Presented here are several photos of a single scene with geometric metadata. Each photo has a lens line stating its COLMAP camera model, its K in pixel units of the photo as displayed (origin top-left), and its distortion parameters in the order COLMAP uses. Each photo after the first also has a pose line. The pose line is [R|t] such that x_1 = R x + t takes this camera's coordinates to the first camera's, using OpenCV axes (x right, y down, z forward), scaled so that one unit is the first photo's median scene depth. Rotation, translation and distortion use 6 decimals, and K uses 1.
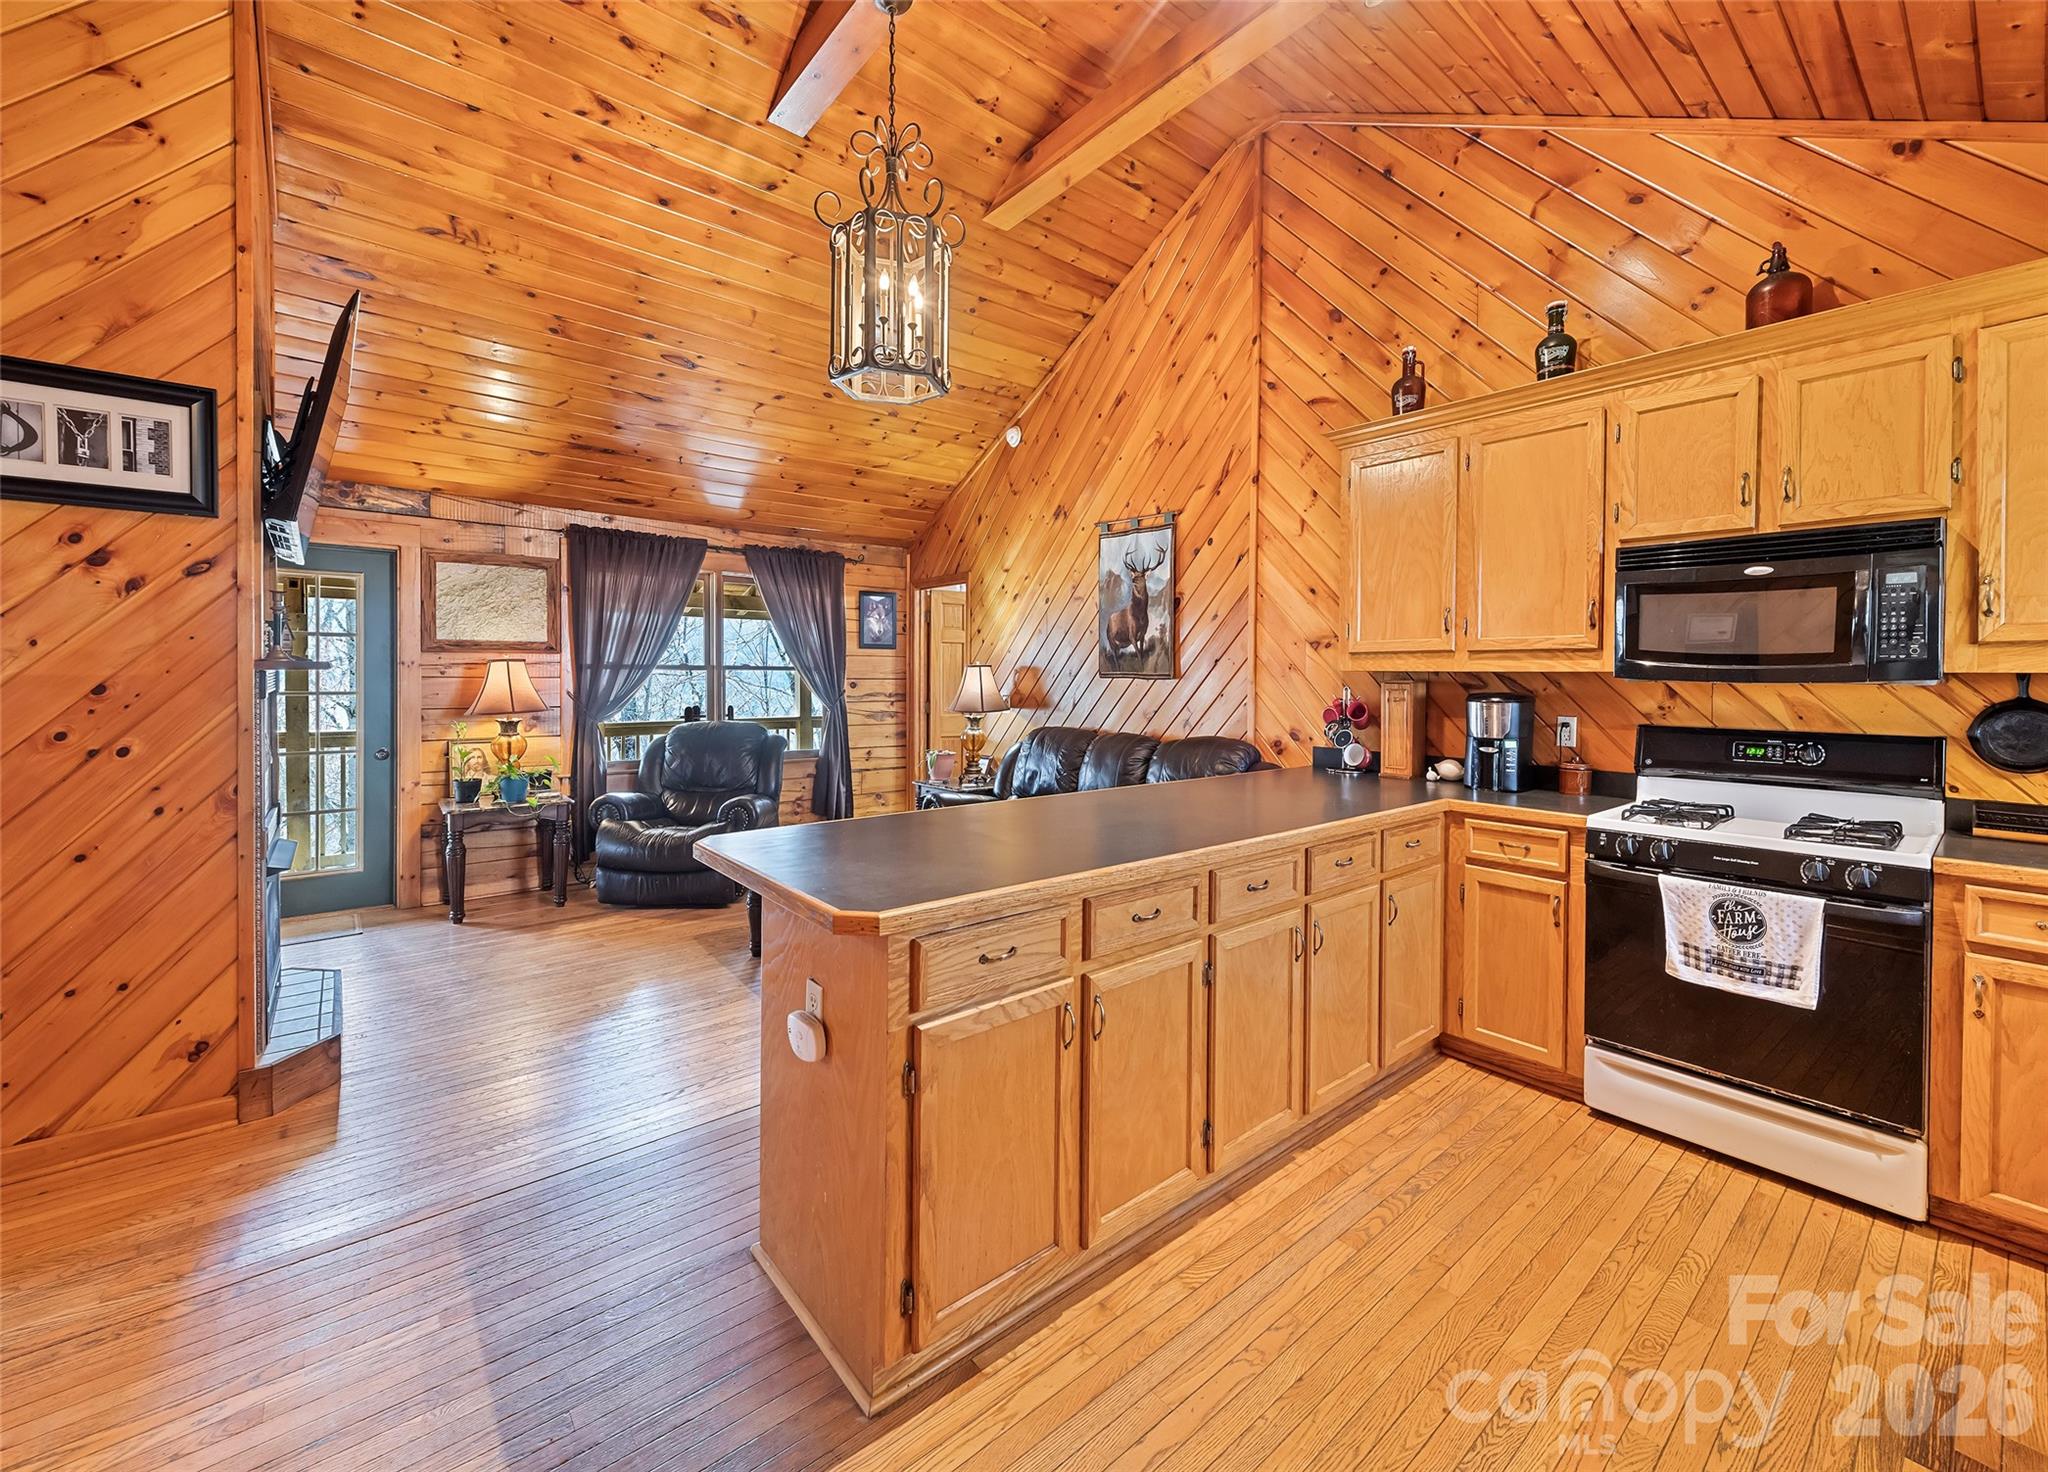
lens RADIAL K [[810.4, 0, 1020.1], [0, 810.4, 681.3], [0, 0, 1]] dist [0.014490, -0.005314]
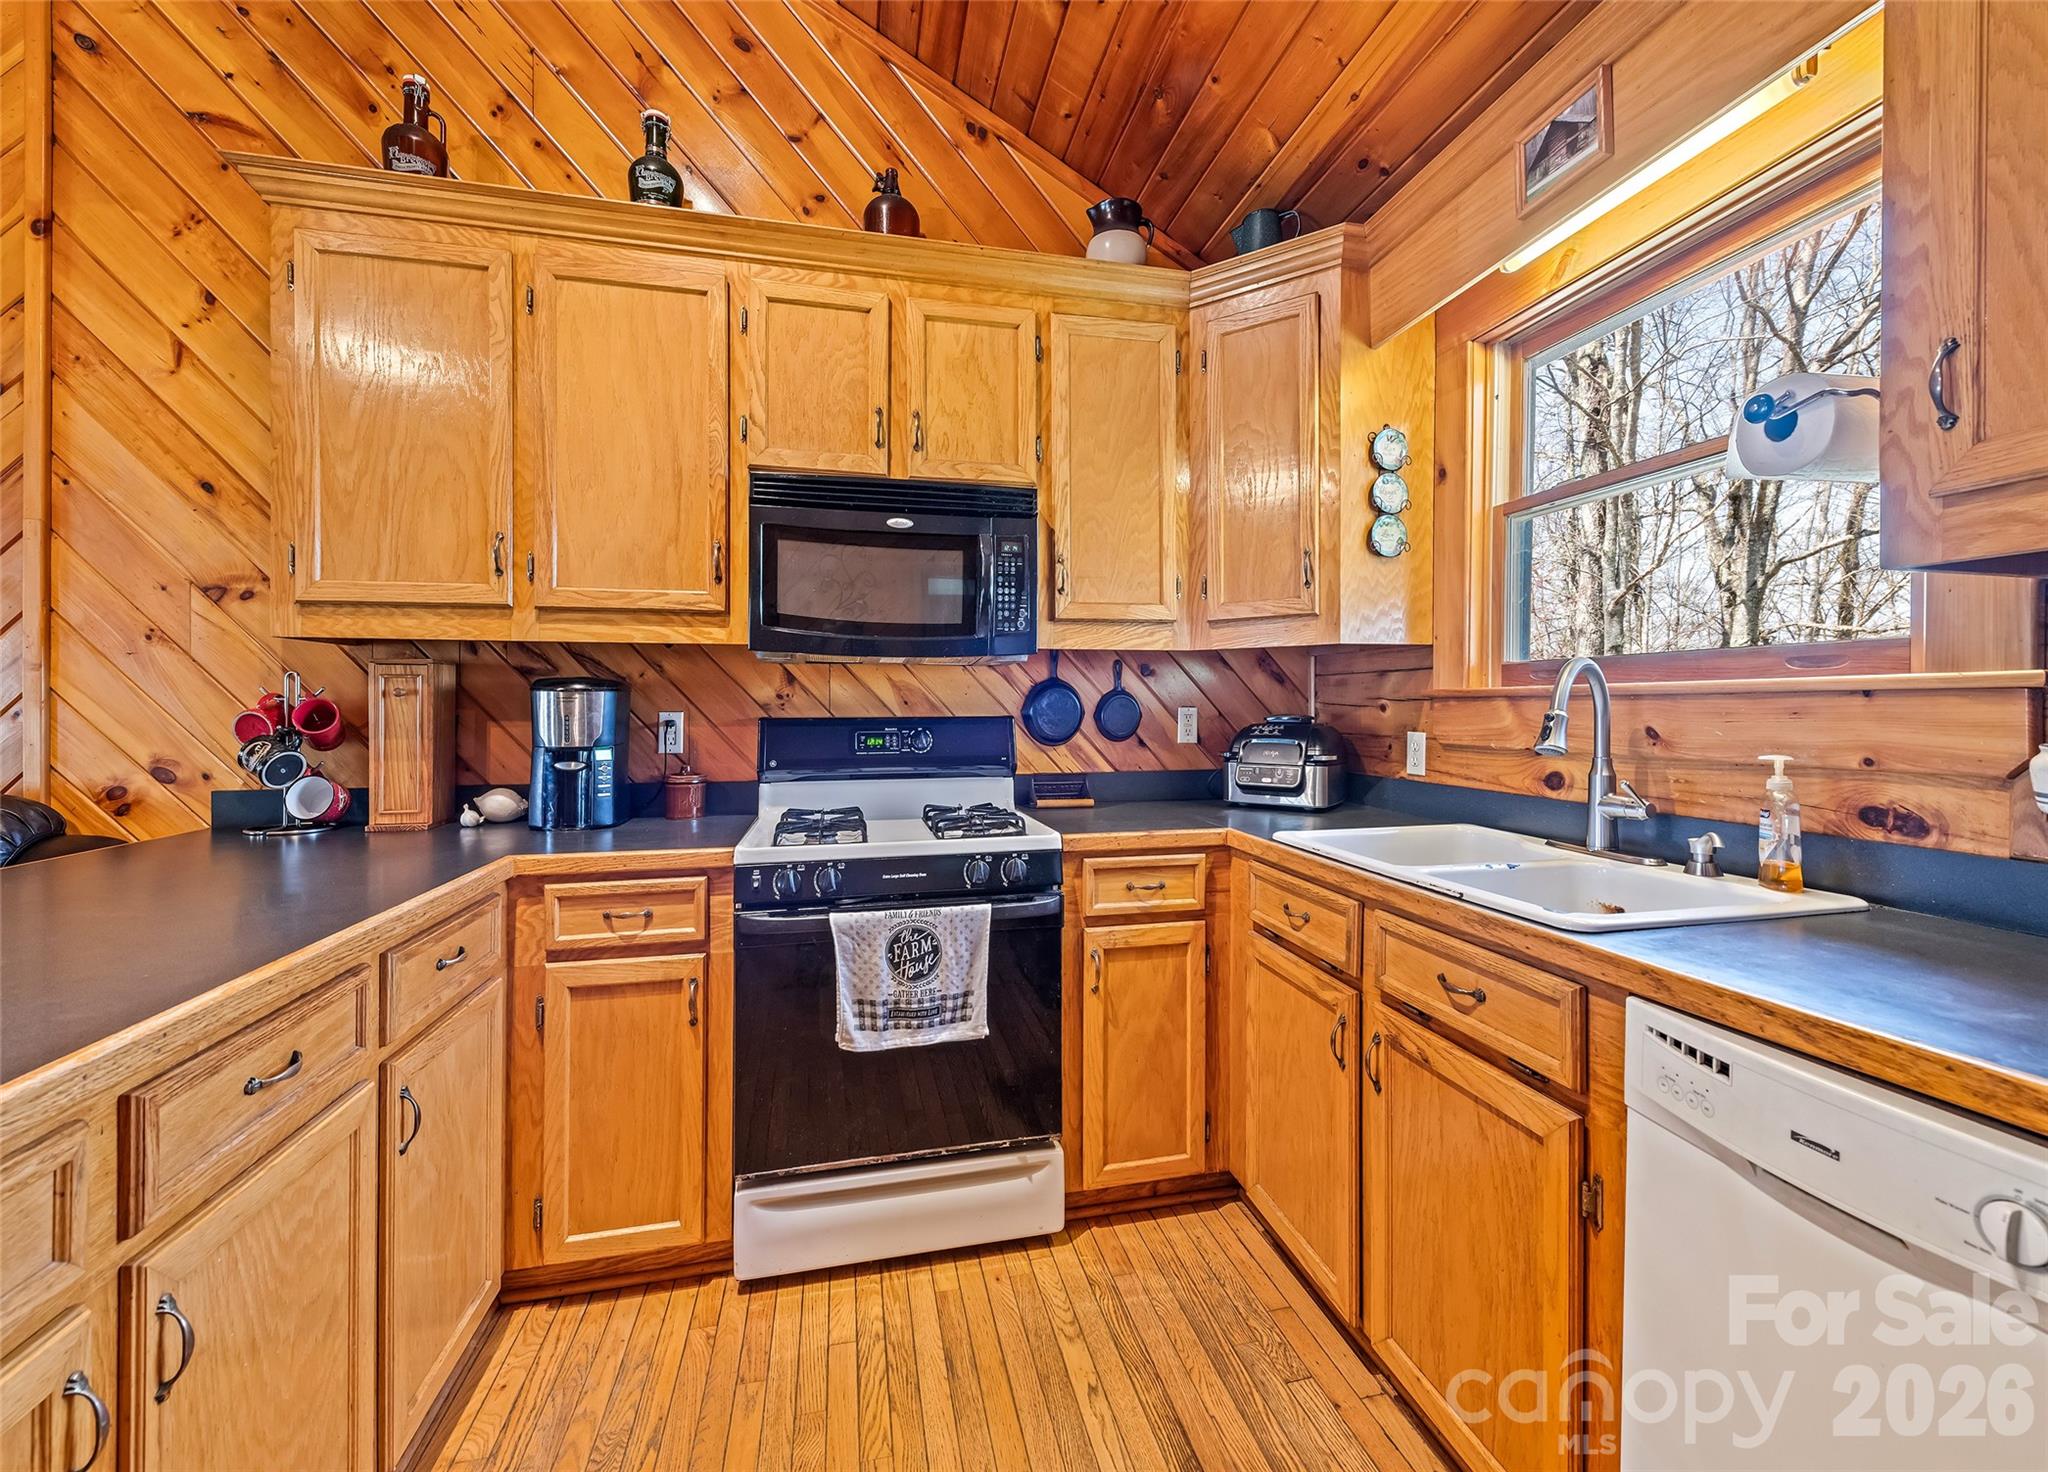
lens RADIAL K [[810.5, 0, 1025.7], [0, 810.5, 703.5], [0, 0, 1]] dist [0.014262, -0.005156]
pose [[0.449387, -0.005032, 0.893323, 0.114710], [0.012349, 0.999924, -0.000579, 0.027524], [-0.893252, 0.011291, 0.449415, 0.270642]]
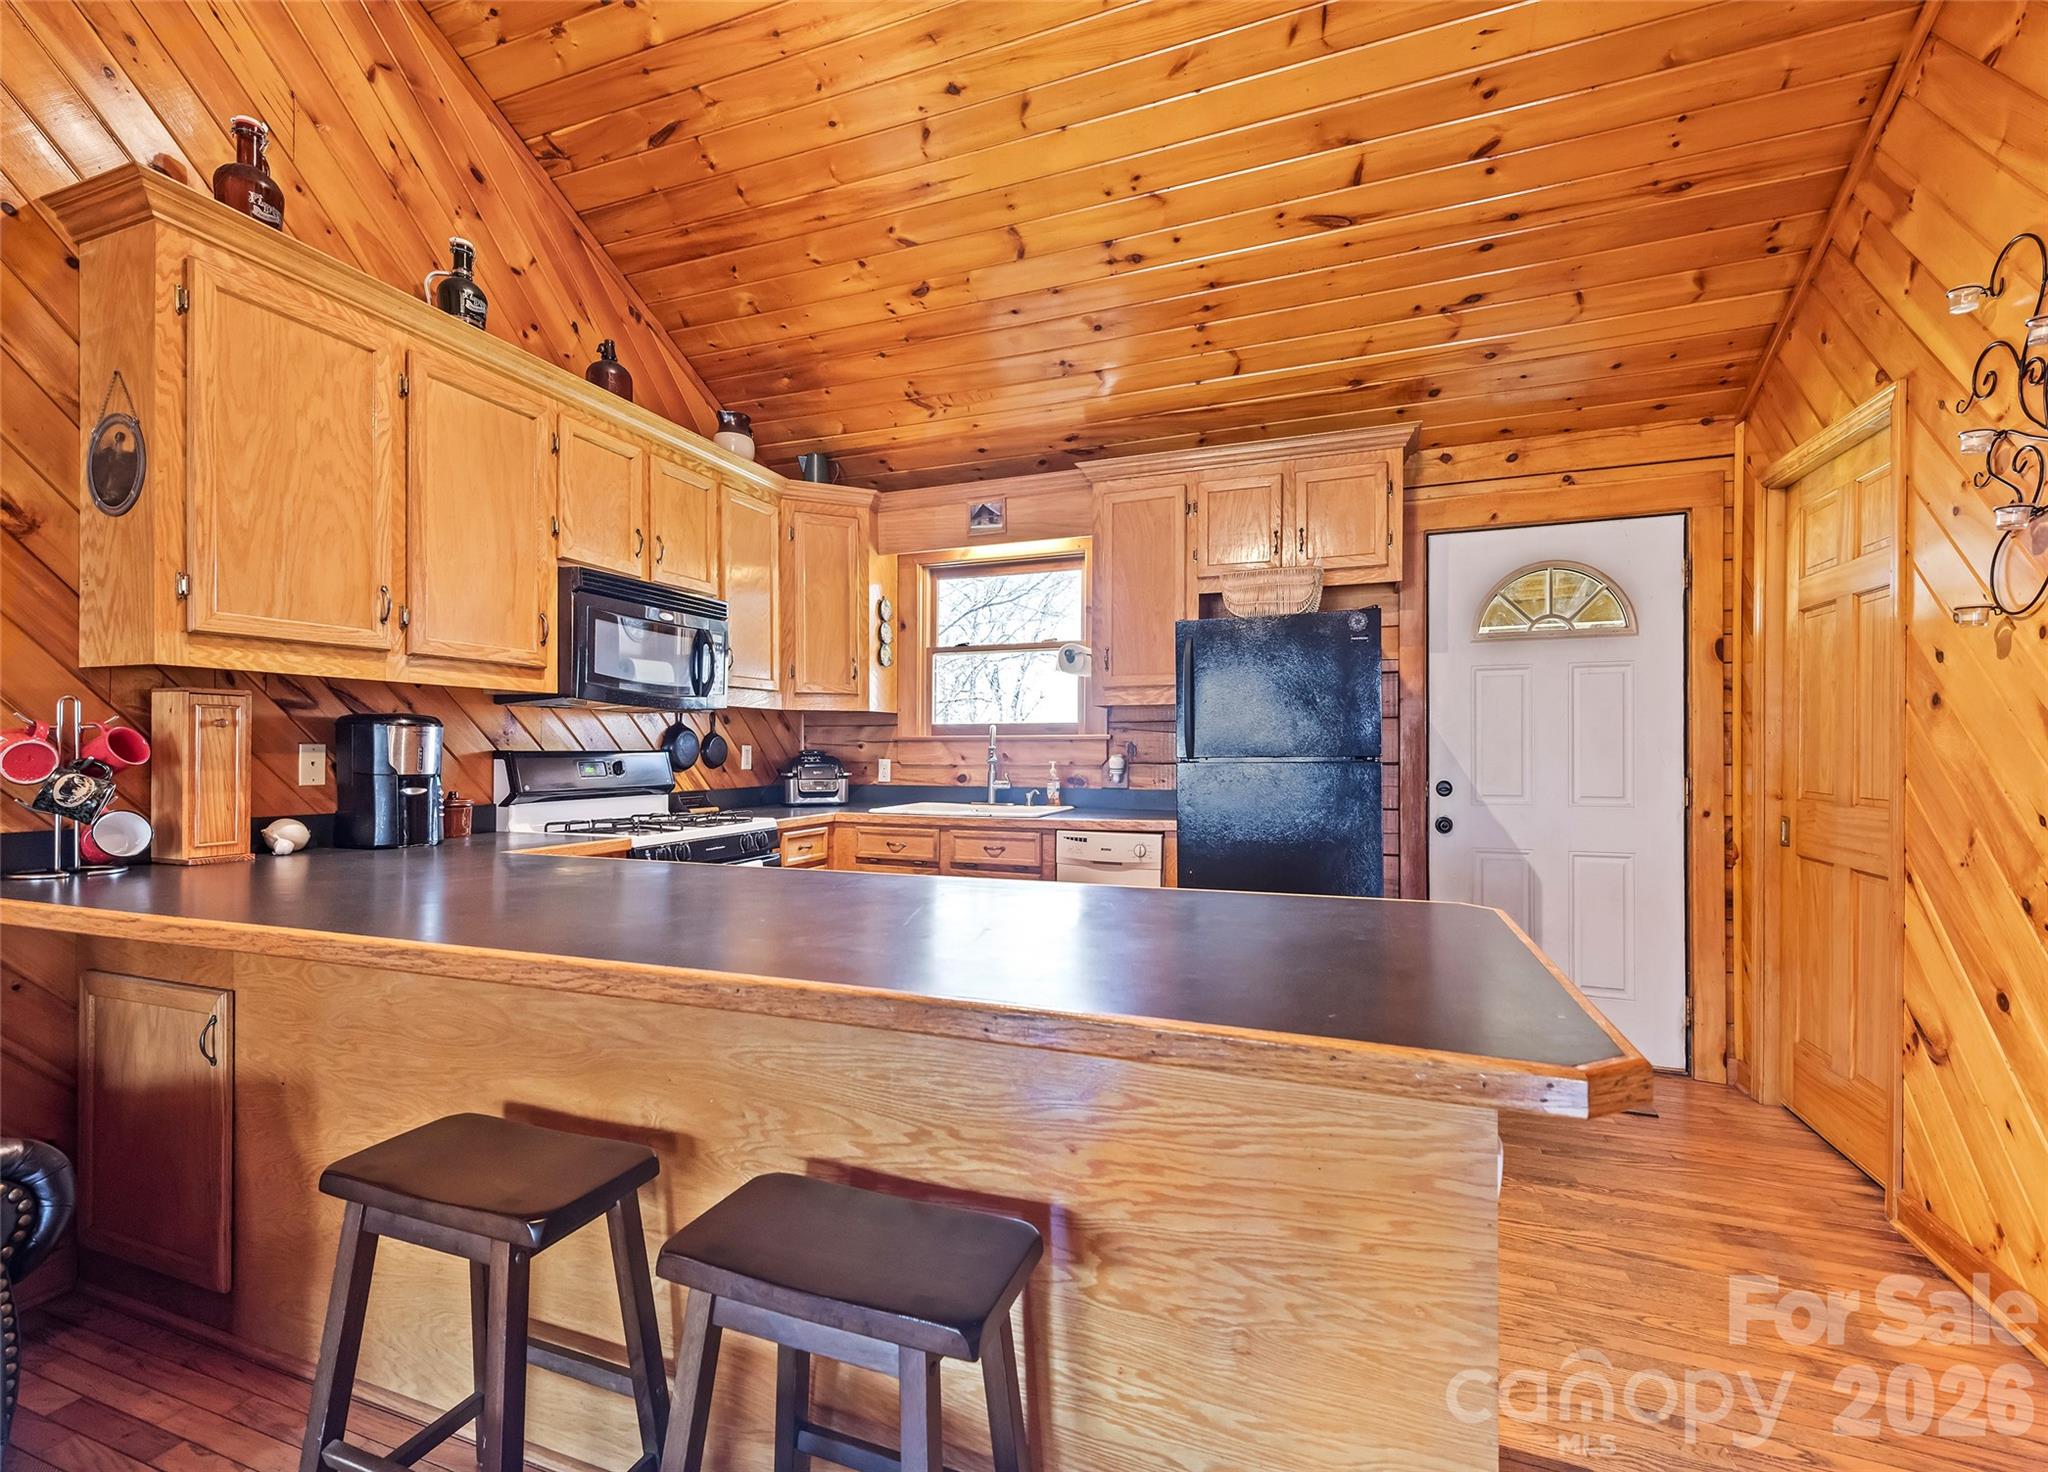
lens RADIAL K [[869.1, 0, 1028.3], [0, 869.1, 752.1], [0, 0, 1]] dist [0.011127, -0.000310]
pose [[-0.505910, -0.008331, 0.862546, -0.263770], [0.003385, 0.999926, 0.011644, 0.028690], [-0.862580, 0.008811, -0.505844, 0.631309]]
